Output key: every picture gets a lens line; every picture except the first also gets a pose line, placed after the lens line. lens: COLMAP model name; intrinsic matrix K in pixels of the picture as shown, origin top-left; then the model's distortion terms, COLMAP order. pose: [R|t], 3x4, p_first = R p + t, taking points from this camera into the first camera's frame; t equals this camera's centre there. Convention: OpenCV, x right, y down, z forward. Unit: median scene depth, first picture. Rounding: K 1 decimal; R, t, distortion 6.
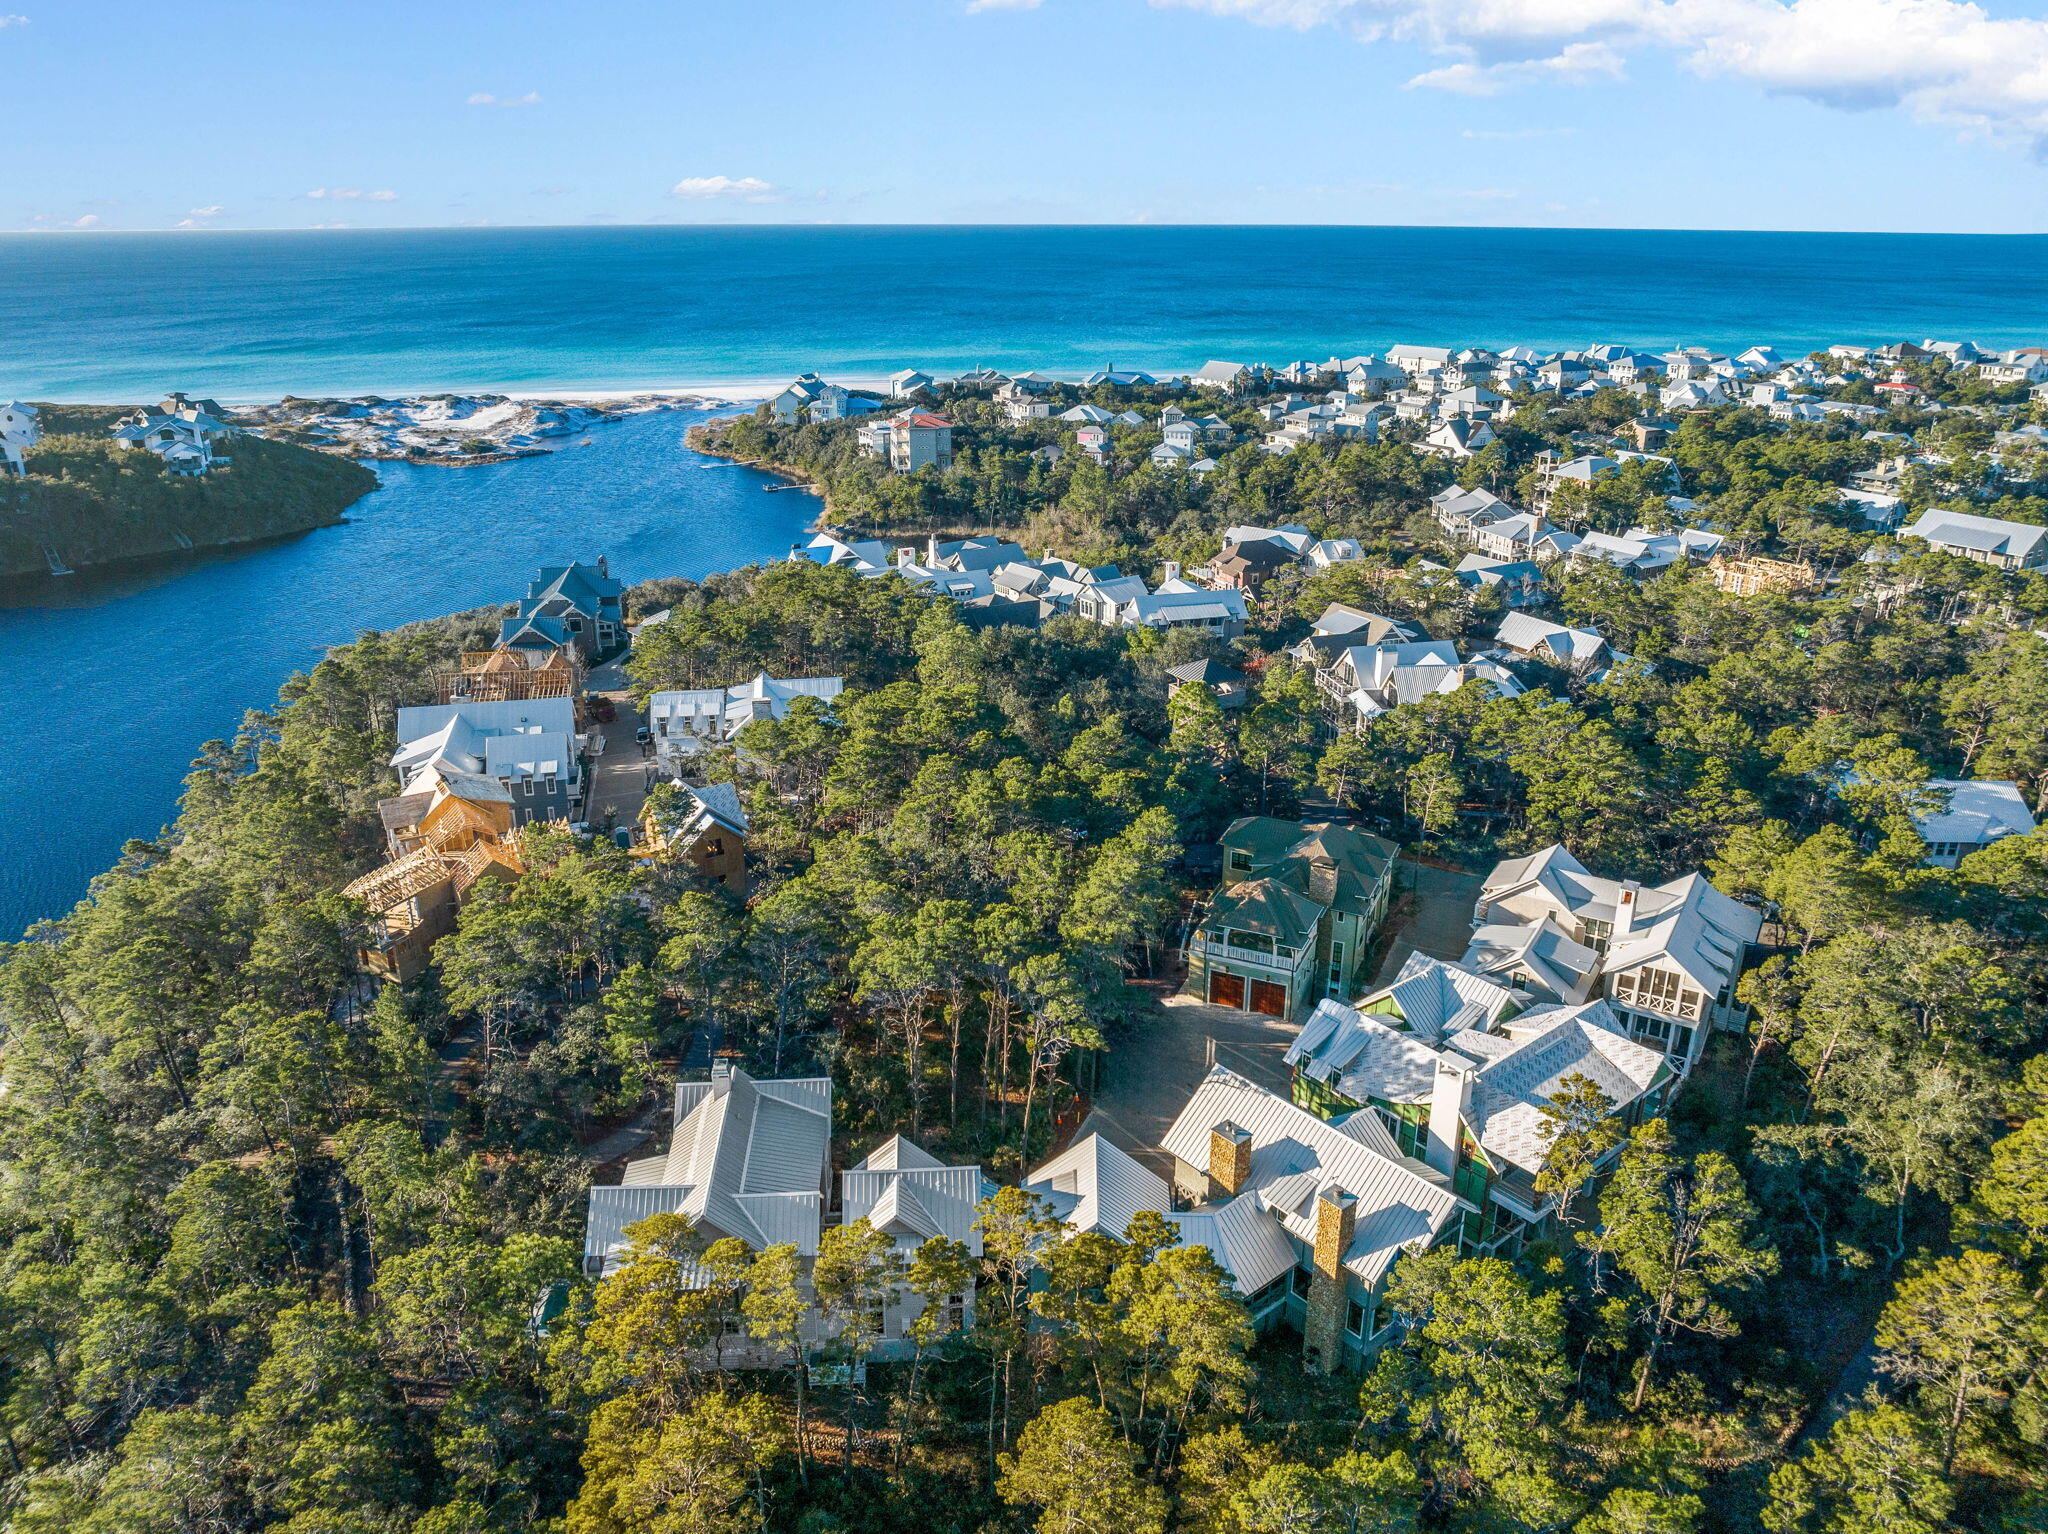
lens RADIAL K [[1454.8, 0, 1031.4], [0, 1454.8, 765.9], [0, 0, 1]] dist [-0.031796, -0.004782]
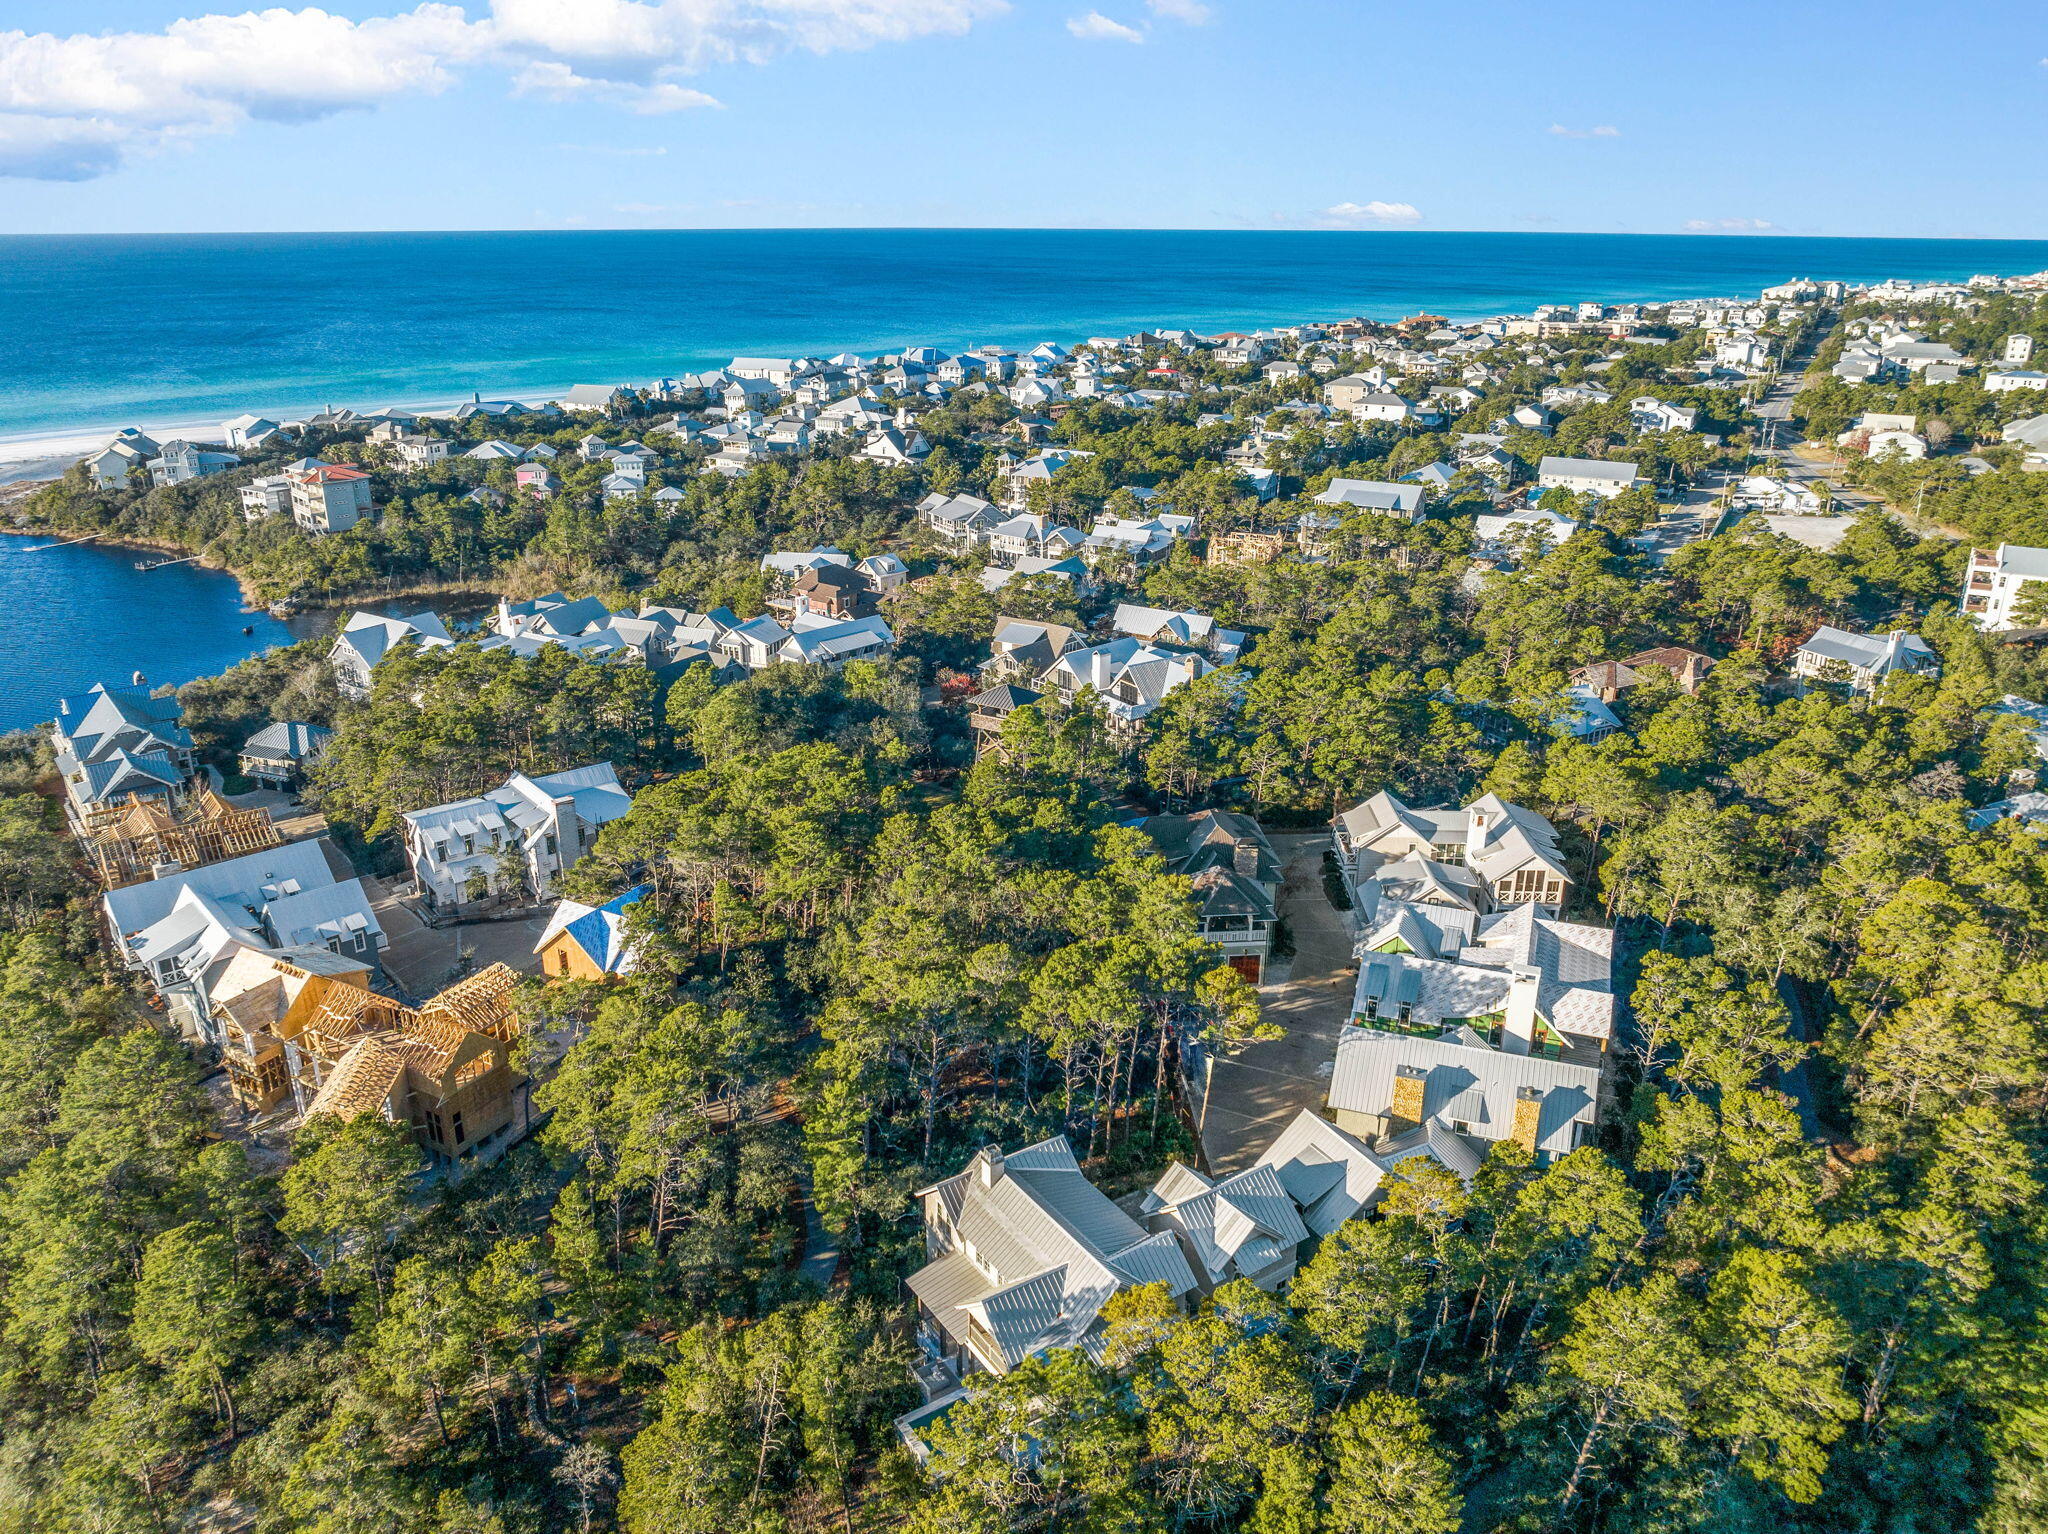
lens RADIAL K [[1447.2, 0, 1029.8], [0, 1447.2, 766.5], [0, 0, 1]] dist [-0.035740, -0.000353]
pose [[0.866677, -0.173741, 0.467637, -0.178573], [0.173540, 0.983848, 0.043904, -0.027745], [-0.467712, 0.043103, 0.882829, 0.027044]]
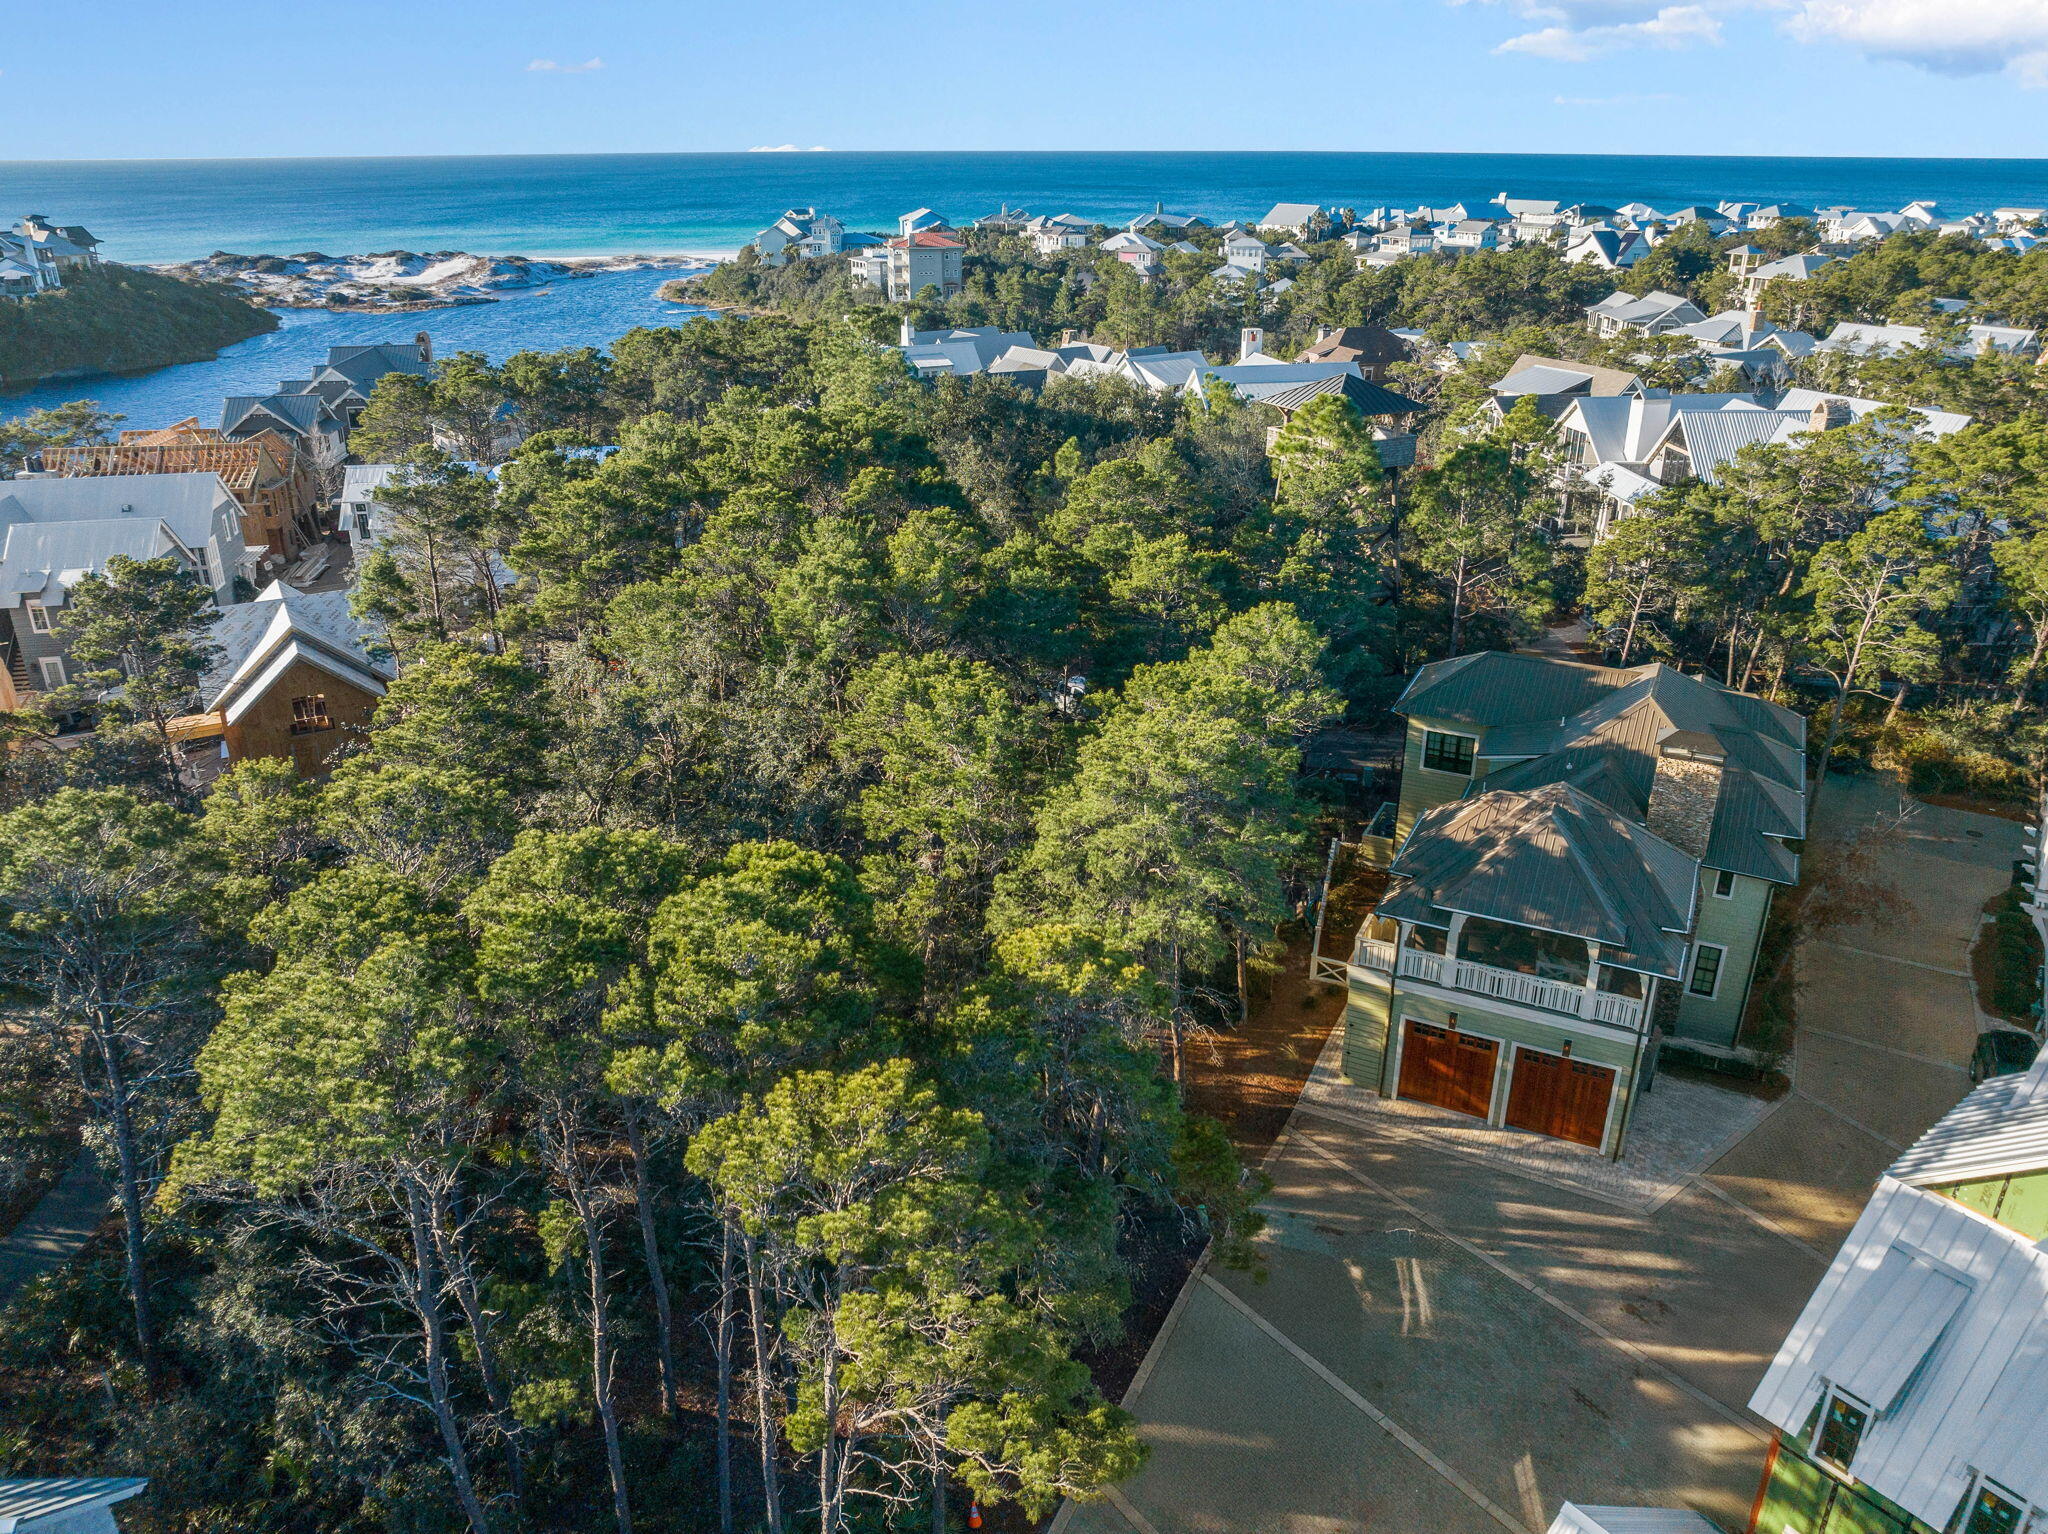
lens RADIAL K [[1456.5, 0, 1027.9], [0, 1456.5, 761.1], [0, 0, 1]] dist [-0.056777, 0.032257]
pose [[0.999405, 0.011156, -0.032645, 0.013111], [-0.009833, 0.999134, 0.040430, 0.021435], [0.033068, -0.040085, 0.998649, 0.229788]]
